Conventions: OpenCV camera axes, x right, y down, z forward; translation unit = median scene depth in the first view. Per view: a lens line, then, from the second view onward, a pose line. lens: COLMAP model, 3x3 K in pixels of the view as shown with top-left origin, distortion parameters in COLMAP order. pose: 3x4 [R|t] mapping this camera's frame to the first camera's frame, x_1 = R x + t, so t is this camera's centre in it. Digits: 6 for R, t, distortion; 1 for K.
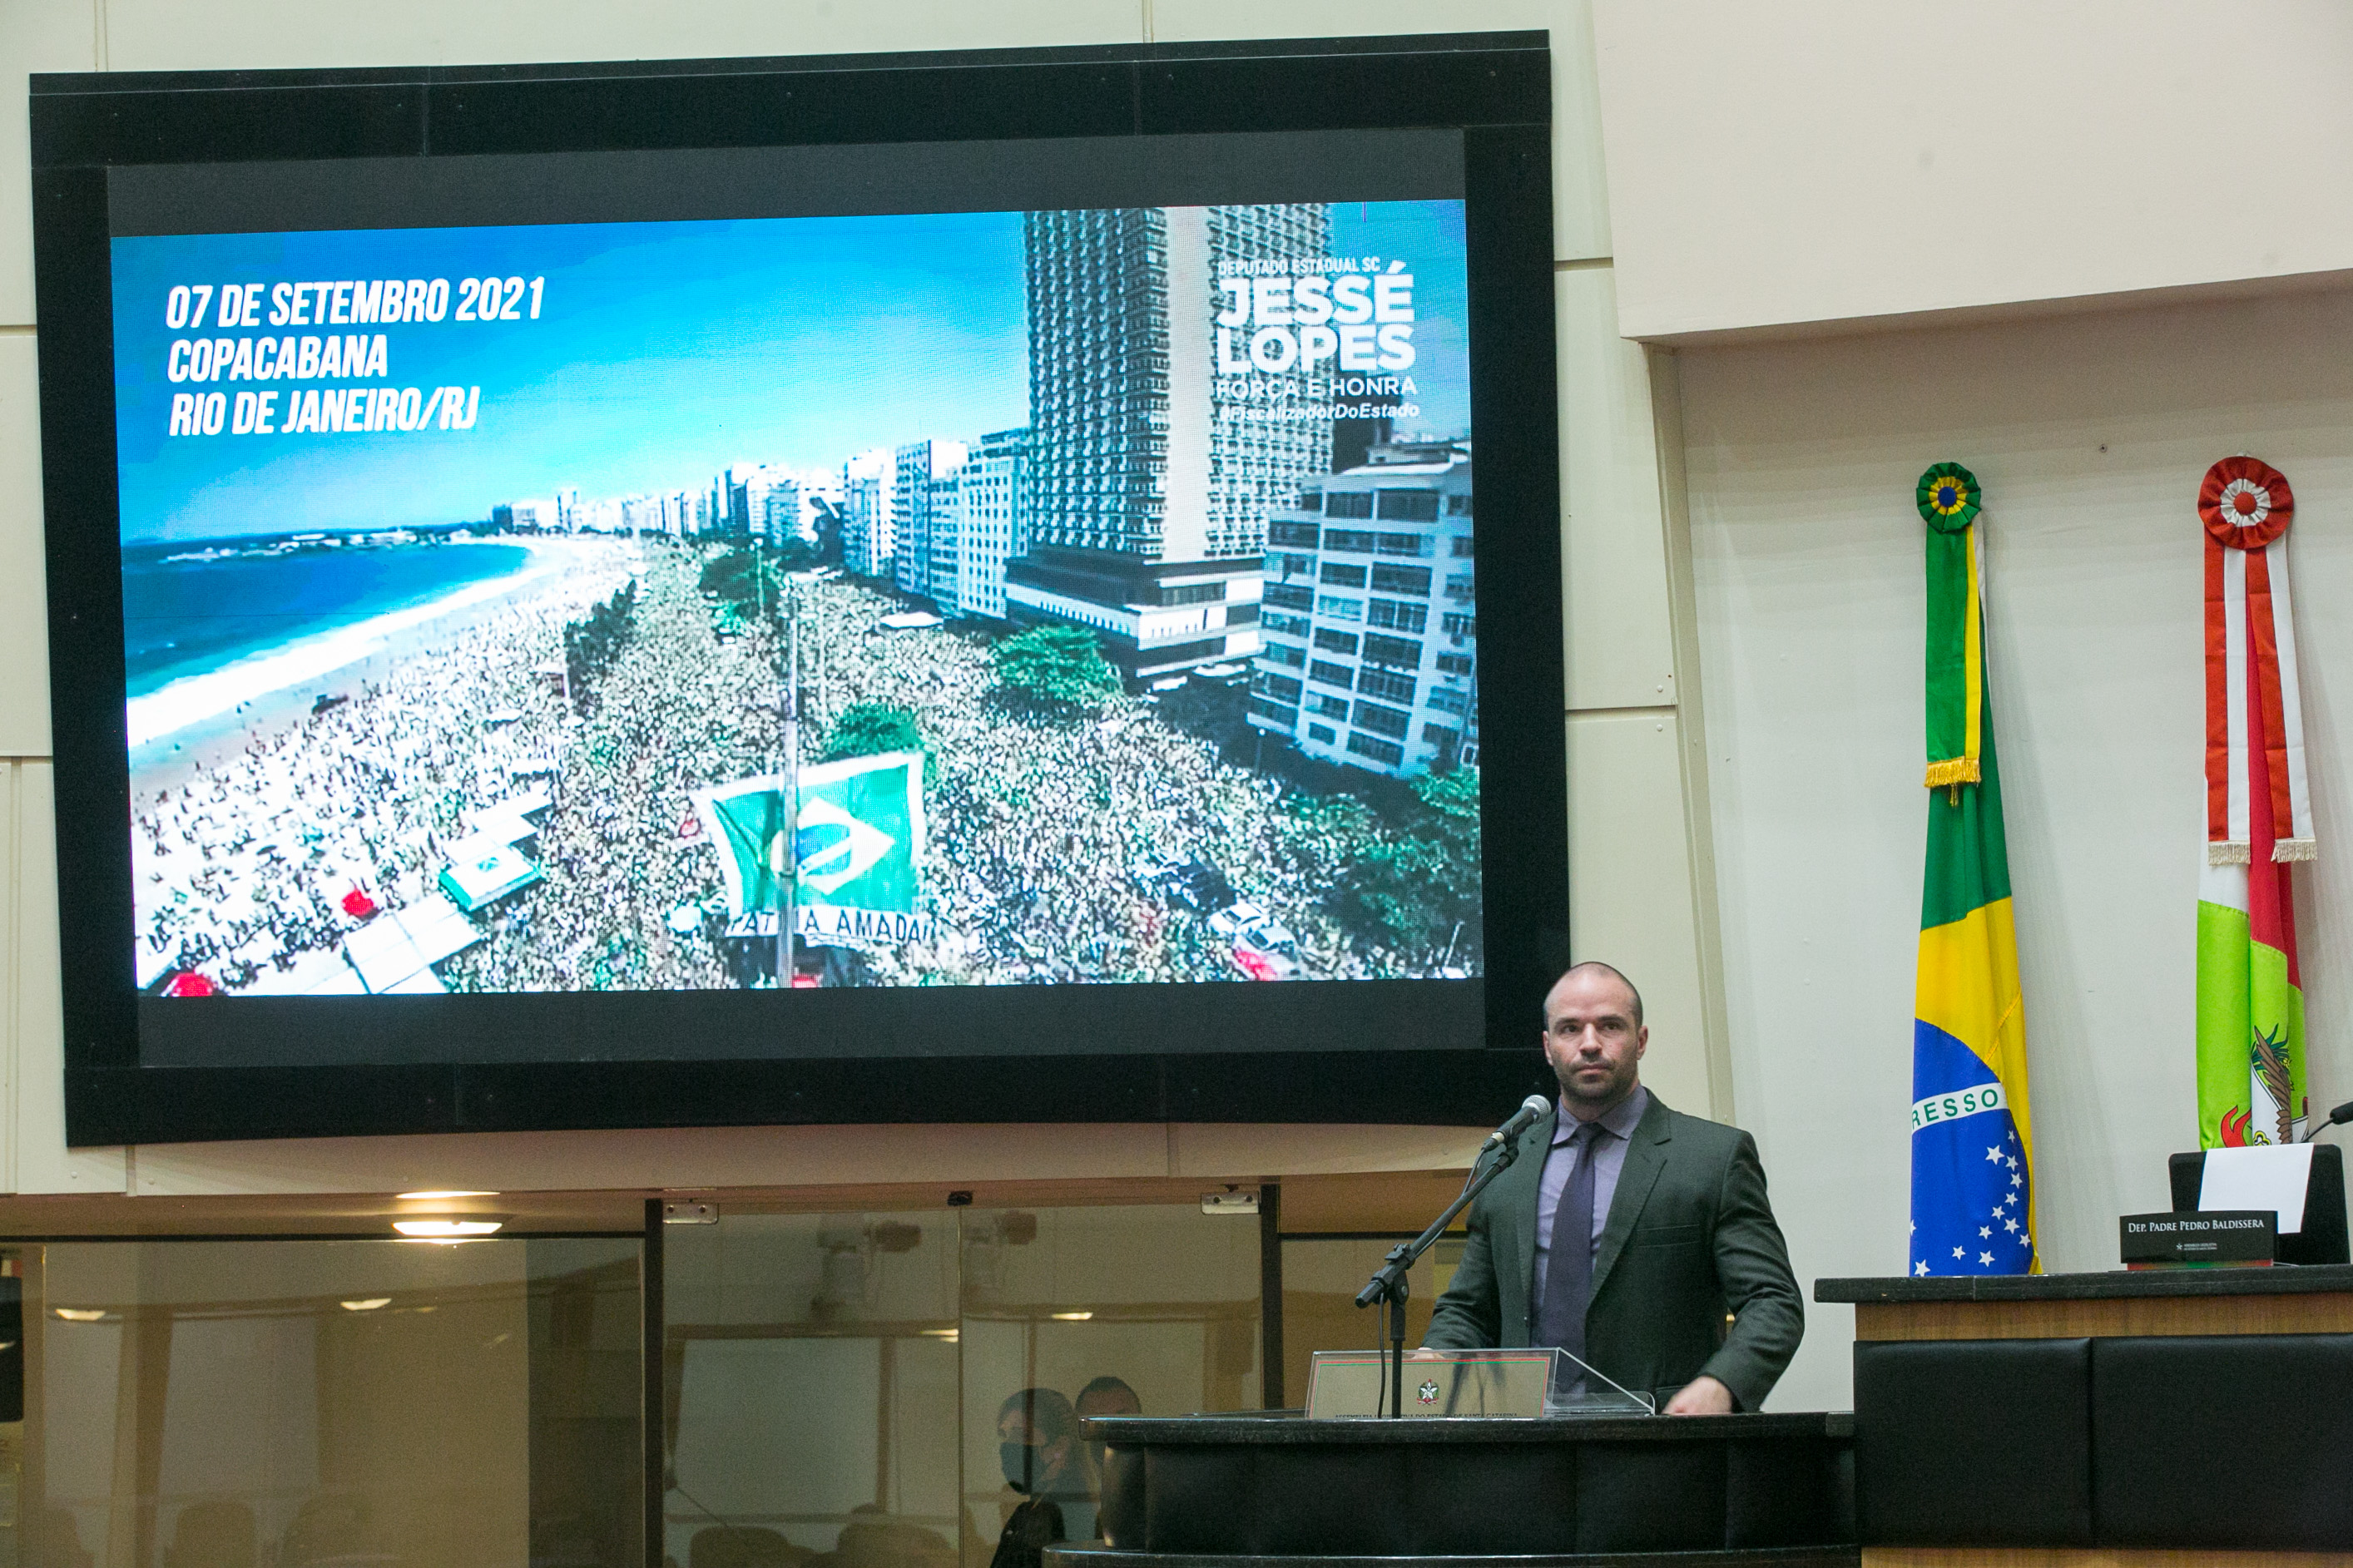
lens RADIAL K [[6557.5, 0, 1170.9], [0, 6557.5, 764.3], [0, 0, 1]] dist [-0.169745, 0.000000]
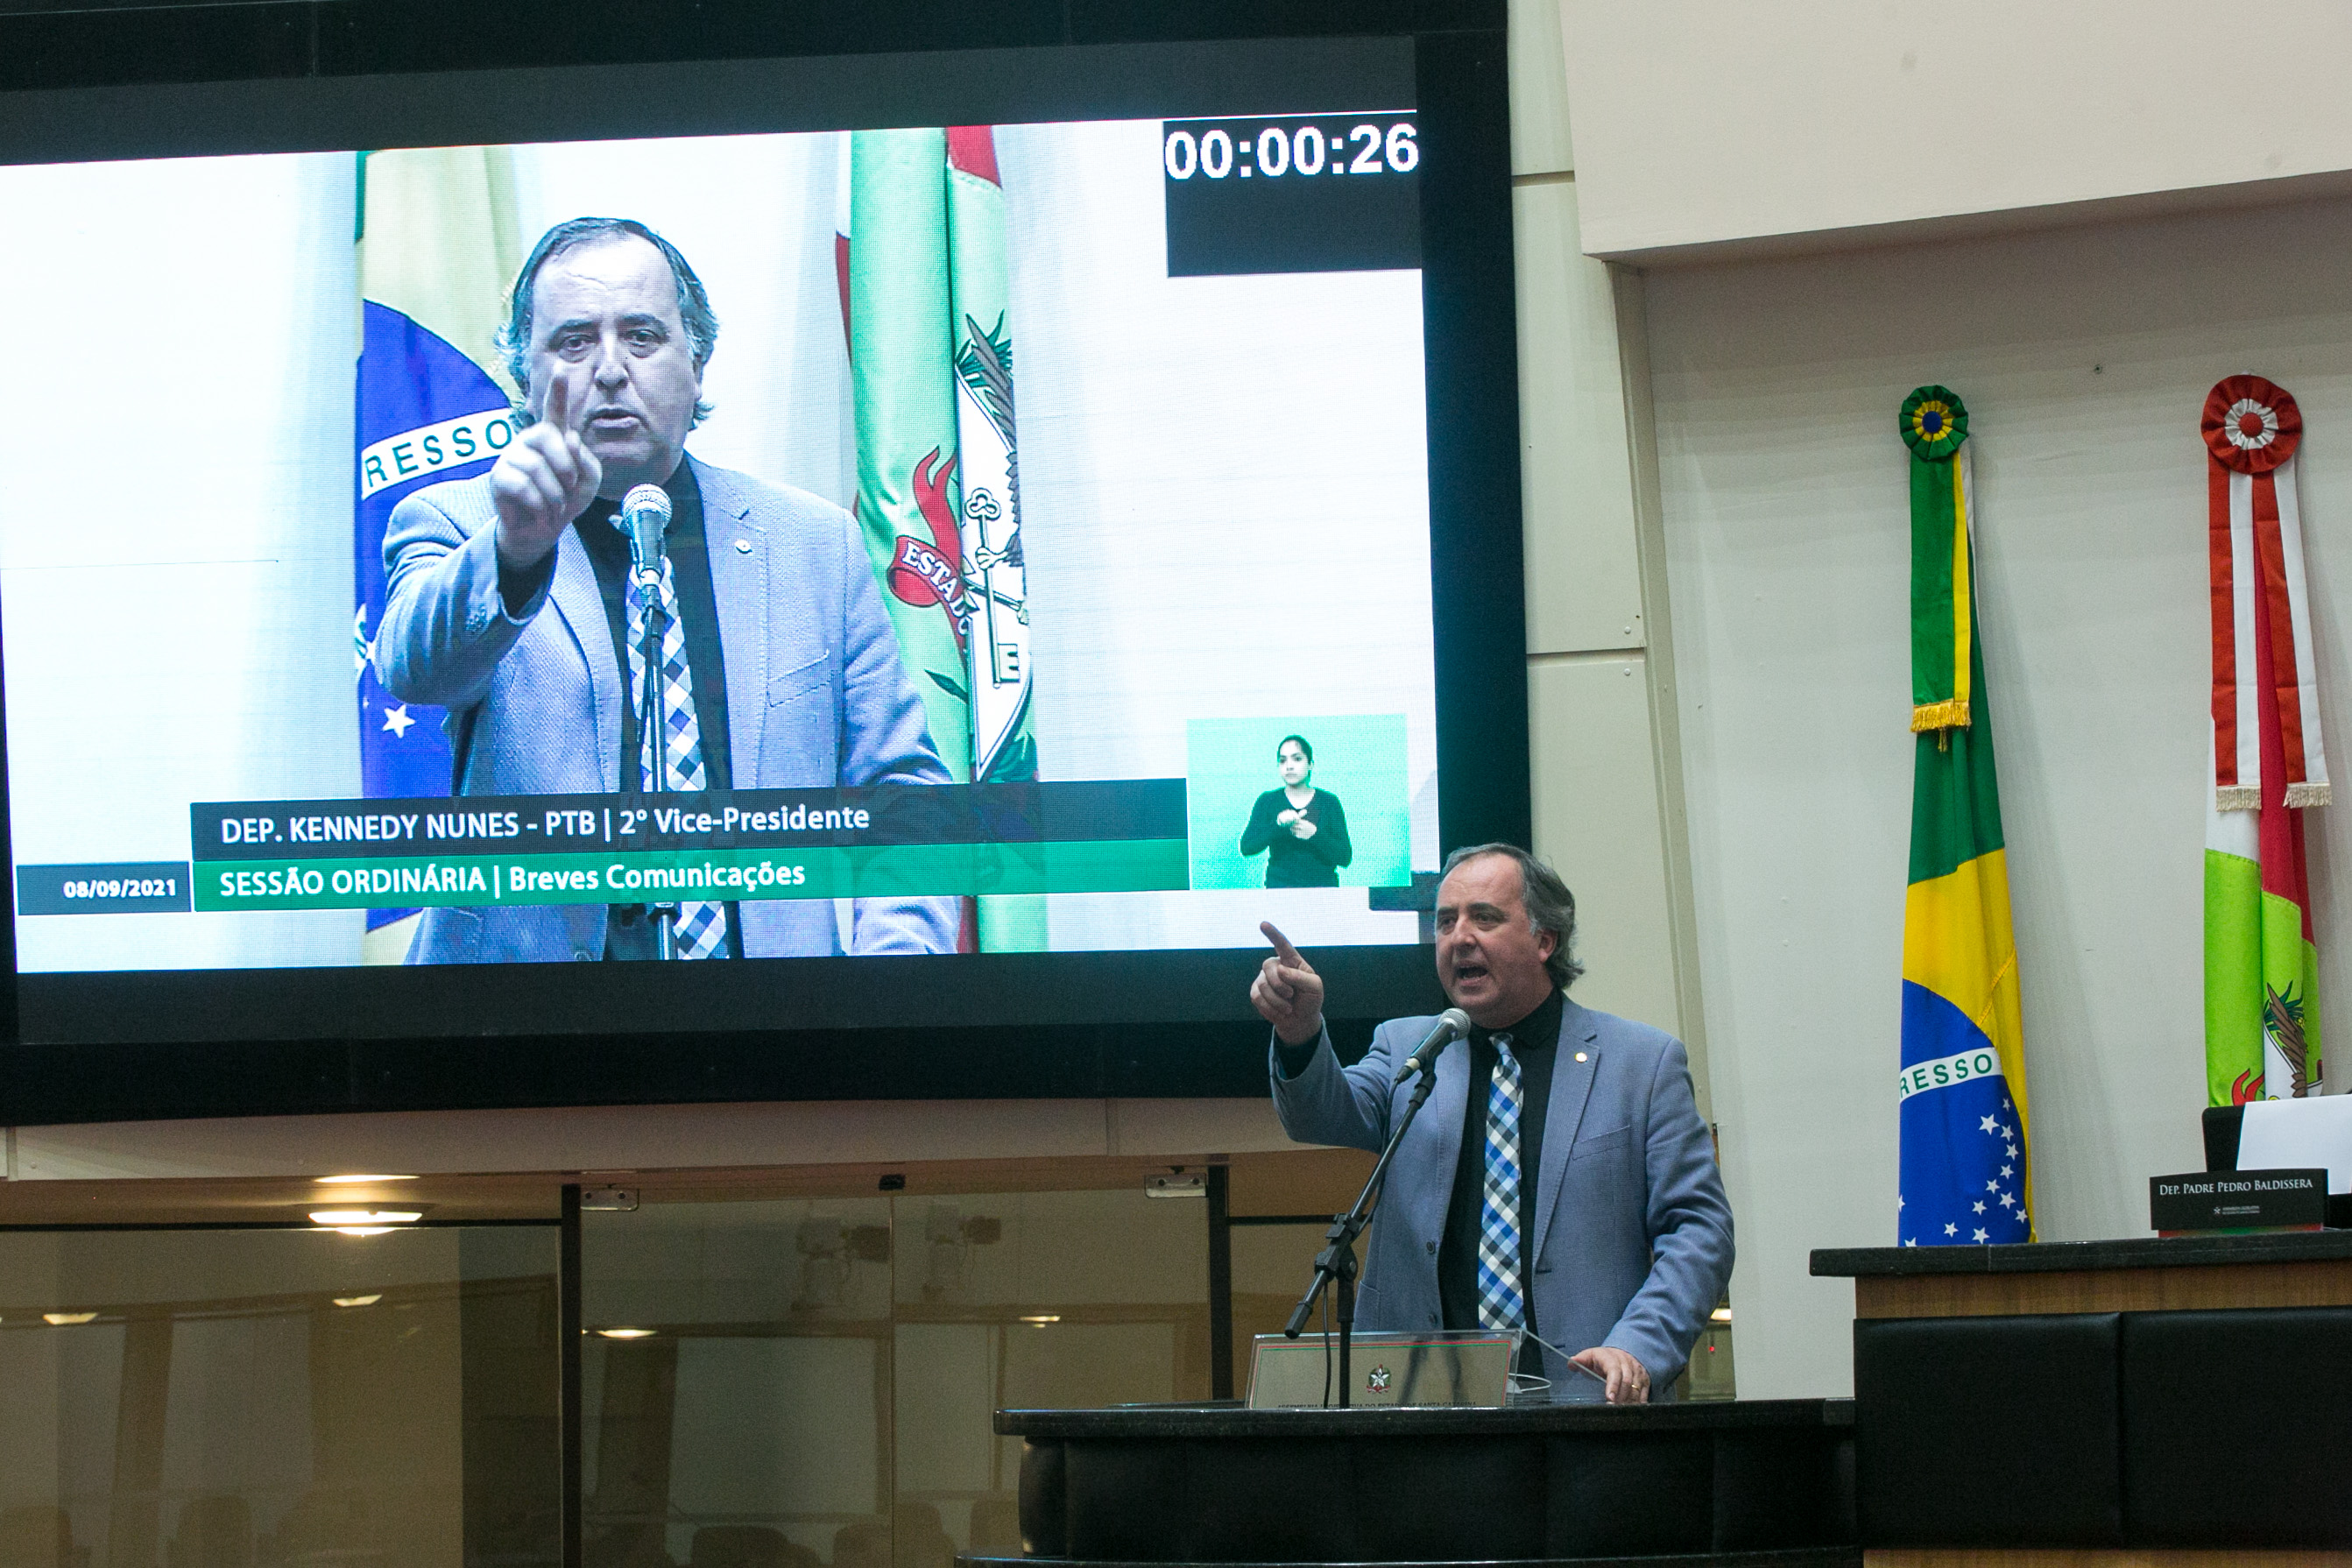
lens RADIAL K [[5645.2, 0, 1185.2], [0, 5645.2, 810.0], [0, 0, 1]] dist [-0.238664, 0.000000]
pose [[0.999985, -0.005424, -0.000089, 0.011428], [0.005423, 0.999952, -0.008143, 0.020652], [0.000133, 0.008143, 0.999967, 0.196465]]
